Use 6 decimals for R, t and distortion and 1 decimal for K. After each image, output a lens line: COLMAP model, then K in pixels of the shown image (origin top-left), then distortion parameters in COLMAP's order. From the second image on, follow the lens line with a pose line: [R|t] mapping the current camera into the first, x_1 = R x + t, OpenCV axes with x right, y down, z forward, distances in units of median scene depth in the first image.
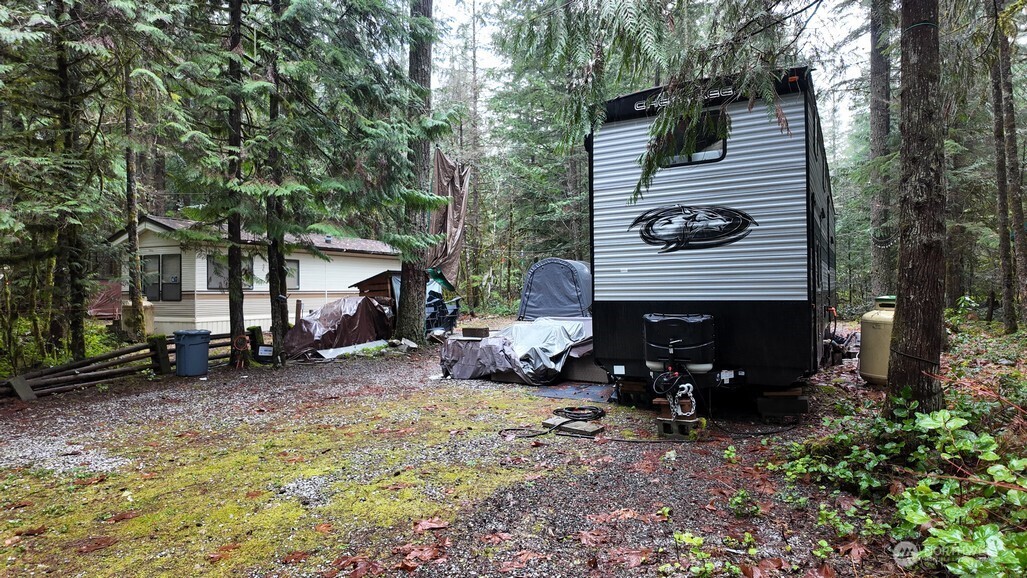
lens RADIAL K [[595.9, 0, 518.7], [0, 595.9, 287.2], [0, 0, 1]] dist [0.054607, -0.049204]
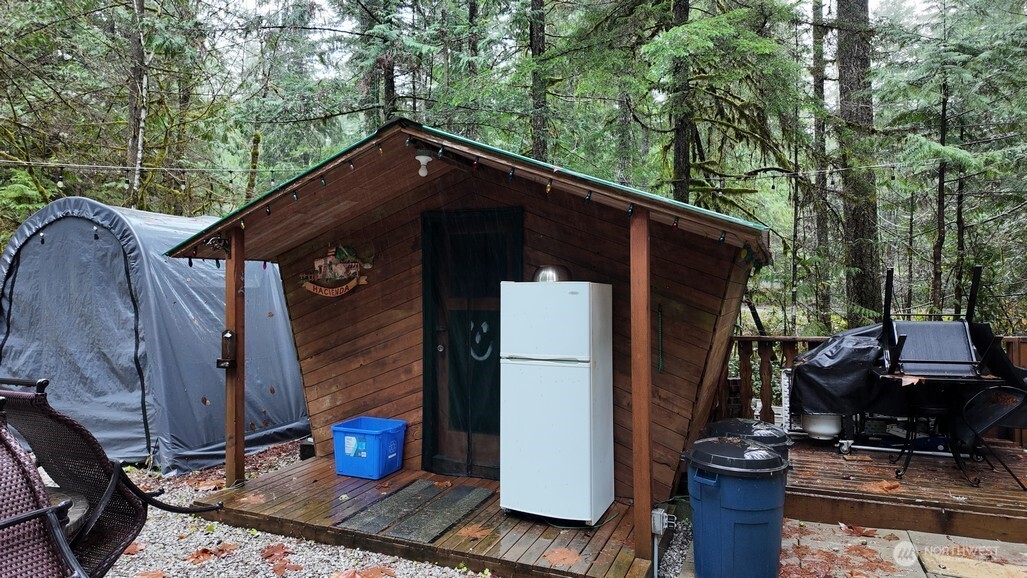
lens RADIAL K [[595.9, 0, 512.5], [0, 595.9, 291.4], [0, 0, 1]] dist [0.054607, -0.049204]
pose [[0.998693, 0.007599, 0.050544, 0.748329], [-0.007723, 0.999968, 0.002254, -0.041247], [-0.050525, -0.002641, 0.998719, 2.433730]]
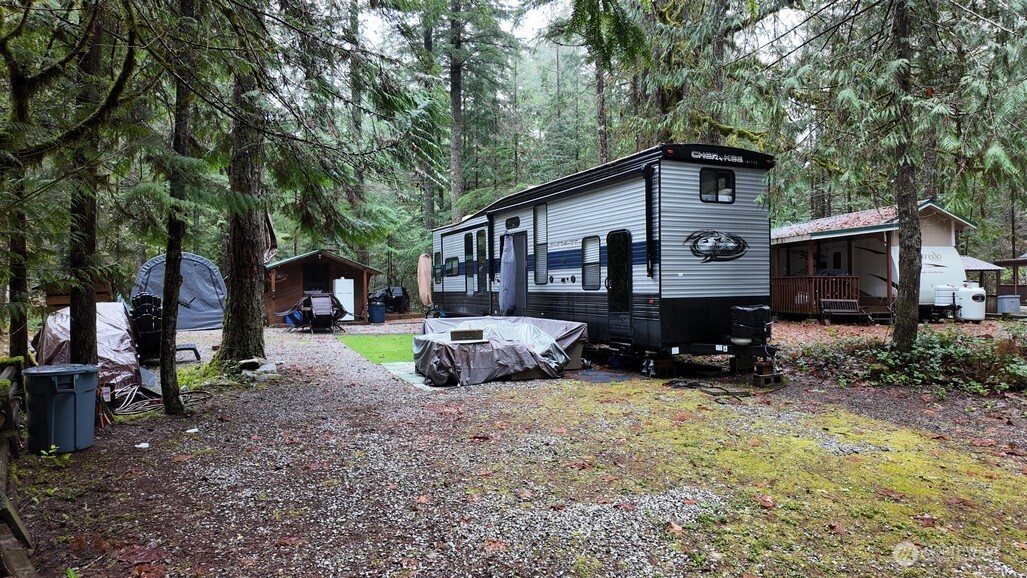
lens RADIAL K [[595.9, 0, 517.3], [0, 595.9, 289.5], [0, 0, 1]] dist [0.054607, -0.049204]
pose [[0.572624, 0.000751, 0.819818, -1.141909], [0.000690, 0.999999, -0.001398, 0.006284], [-0.819818, 0.001366, 0.572623, 0.549013]]
